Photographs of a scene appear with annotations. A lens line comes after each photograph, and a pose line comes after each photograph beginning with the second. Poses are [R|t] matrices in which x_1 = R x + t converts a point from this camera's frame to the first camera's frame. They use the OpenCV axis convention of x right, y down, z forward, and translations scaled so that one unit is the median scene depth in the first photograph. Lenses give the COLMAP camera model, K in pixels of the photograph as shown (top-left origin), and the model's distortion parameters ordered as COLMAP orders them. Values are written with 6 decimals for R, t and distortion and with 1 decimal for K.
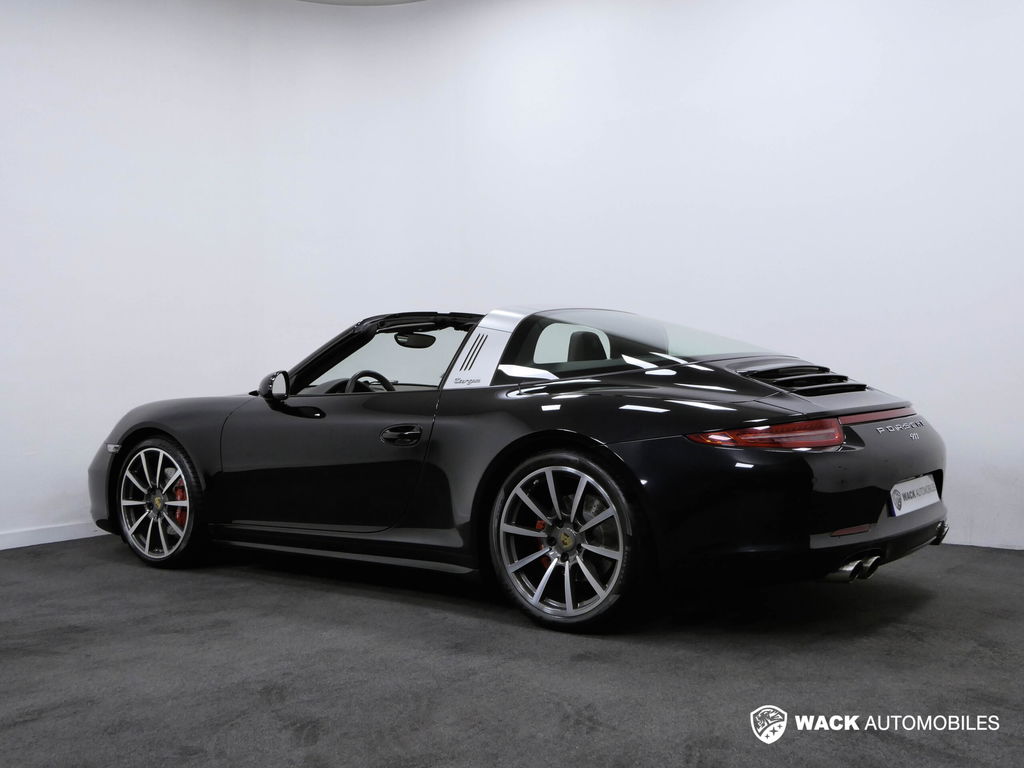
lens RADIAL K [[1117.0, 0, 533.1], [0, 1117.0, 343.9], [0, 0, 1]] dist [0.015224, 0.000000]
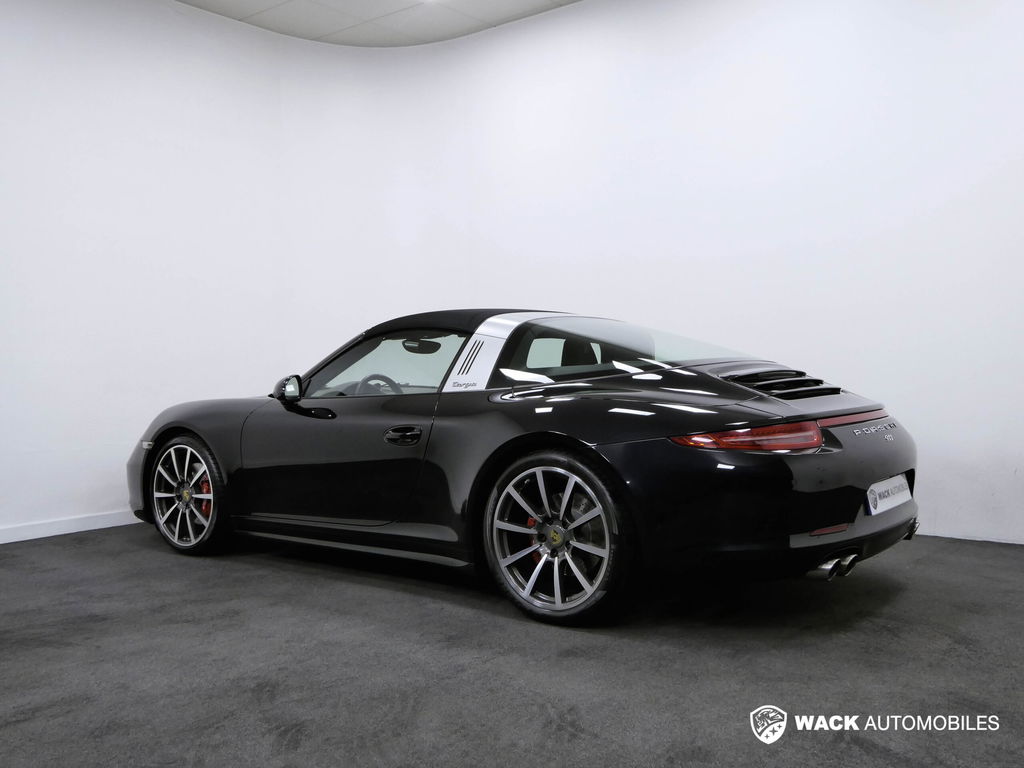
lens RADIAL K [[944.1, 0, 529.7], [0, 944.1, 353.0], [0, 0, 1]] dist [0.001445, 0.000000]
pose [[0.999881, -0.000417, -0.015448, 0.017354], [0.000484, 0.999991, 0.004311, -0.000742], [0.015446, -0.004318, 0.999871, 0.104114]]
